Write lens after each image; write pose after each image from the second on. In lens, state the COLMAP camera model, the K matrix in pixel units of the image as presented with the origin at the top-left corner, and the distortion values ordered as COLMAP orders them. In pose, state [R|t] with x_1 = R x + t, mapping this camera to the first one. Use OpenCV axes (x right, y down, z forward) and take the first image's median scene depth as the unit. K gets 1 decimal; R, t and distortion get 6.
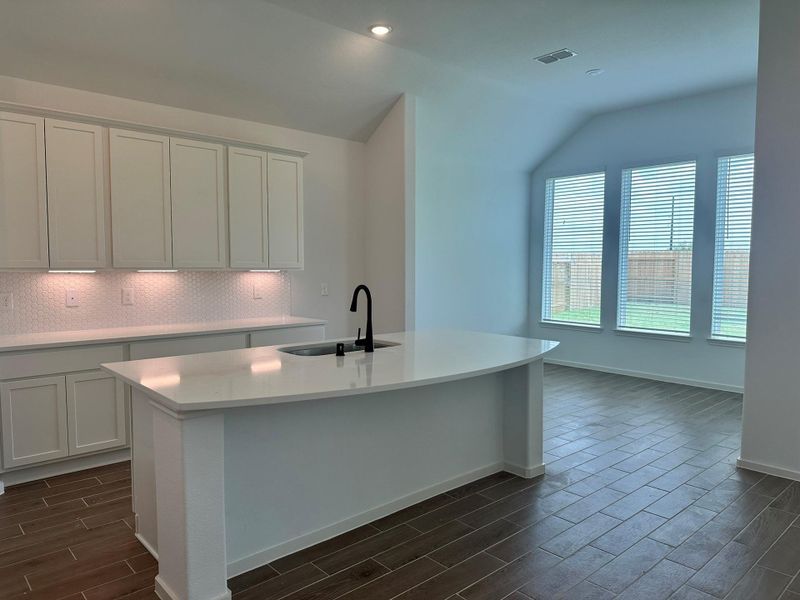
lens RADIAL K [[565.2, 0, 400.0], [0, 565.2, 300.0], [0, 0, 1]] dist [0.008352, -0.001145]
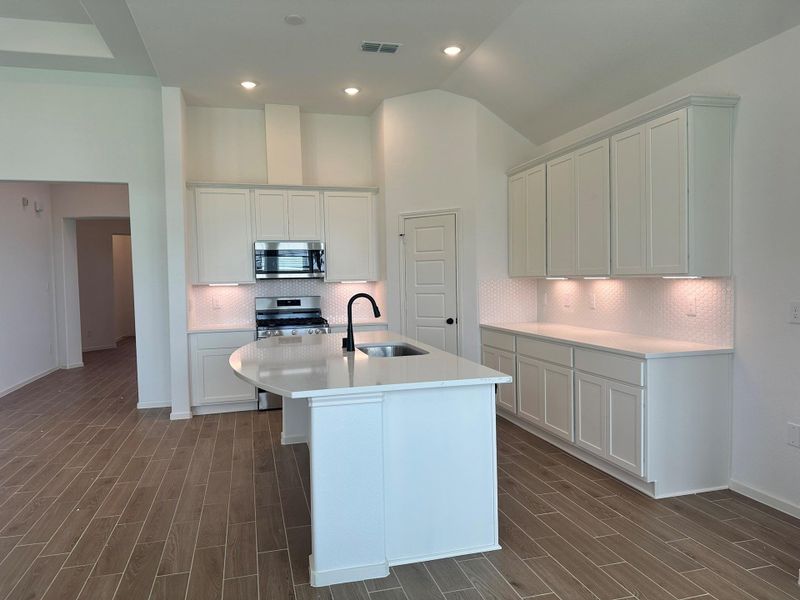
lens RADIAL K [[565.2, 0, 400.0], [0, 565.2, 300.0], [0, 0, 1]] dist [0.008352, -0.001145]
pose [[-0.458030, 0.042298, -0.887930, 0.660958], [-0.039131, 0.996940, 0.067677, -0.067563], [0.888075, 0.065744, -0.454974, 1.161461]]
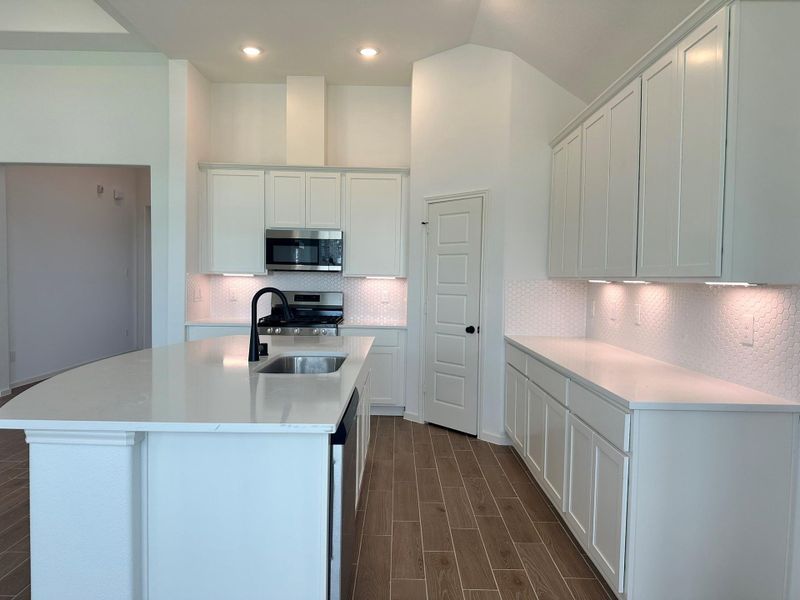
lens RADIAL K [[571.7, 0, 400.0], [0, 571.7, 300.0], [0, 0, 1]] dist [0.006777, 0.004267]
pose [[-0.672879, 0.017830, -0.739538, 0.335012], [-0.065546, 0.994341, 0.083610, -0.070651], [0.736843, 0.104733, -0.667902, 1.282061]]
